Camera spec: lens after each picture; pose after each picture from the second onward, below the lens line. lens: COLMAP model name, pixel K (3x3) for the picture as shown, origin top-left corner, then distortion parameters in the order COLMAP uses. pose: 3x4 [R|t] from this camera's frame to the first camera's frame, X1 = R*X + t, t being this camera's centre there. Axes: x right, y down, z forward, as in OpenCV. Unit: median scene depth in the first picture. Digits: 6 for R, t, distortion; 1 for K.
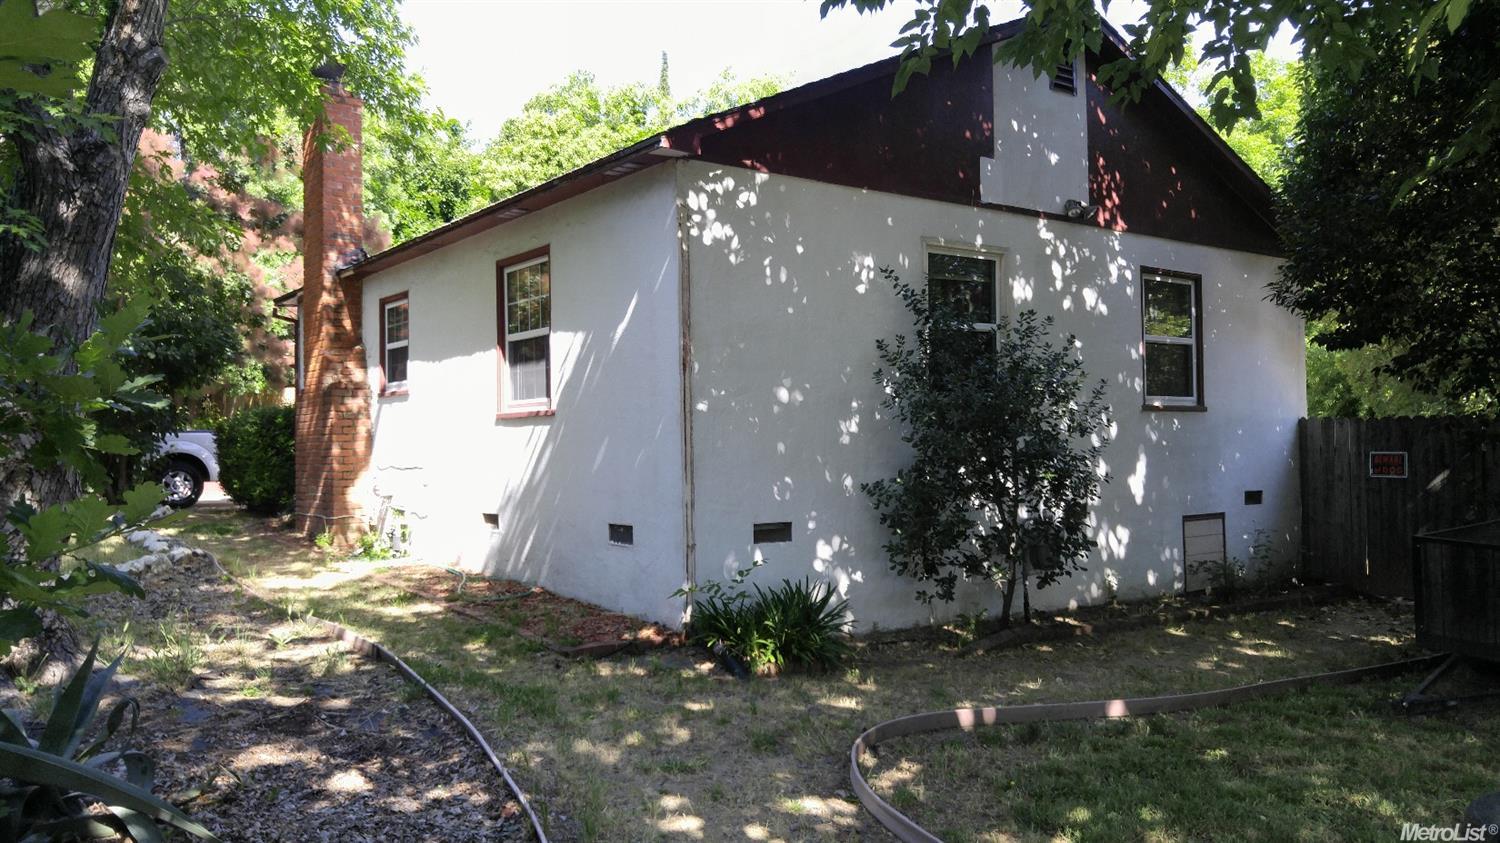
lens RADIAL K [[1115.3, 0, 738.8], [0, 1115.3, 413.0], [0, 0, 1]] dist [-0.004983, 0.040038]
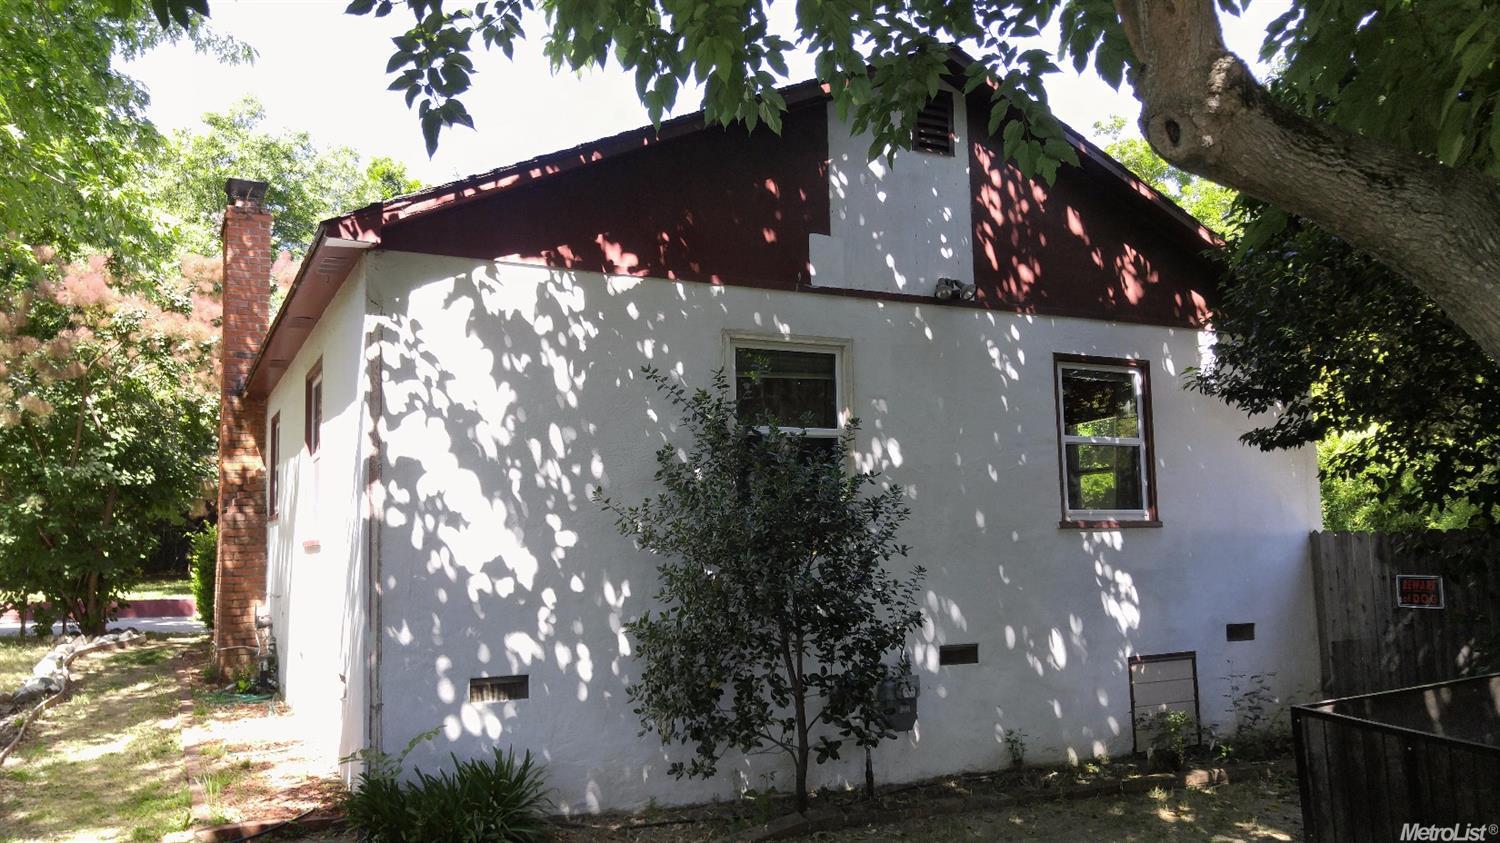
lens RADIAL K [[1115.3, 0, 738.8], [0, 1115.3, 413.0], [0, 0, 1]] dist [-0.004983, 0.040038]
pose [[0.988031, -0.025513, -0.152130, 0.285421], [0.011243, 0.995515, -0.093936, -0.013755], [0.153845, 0.091101, 0.983886, 0.161872]]
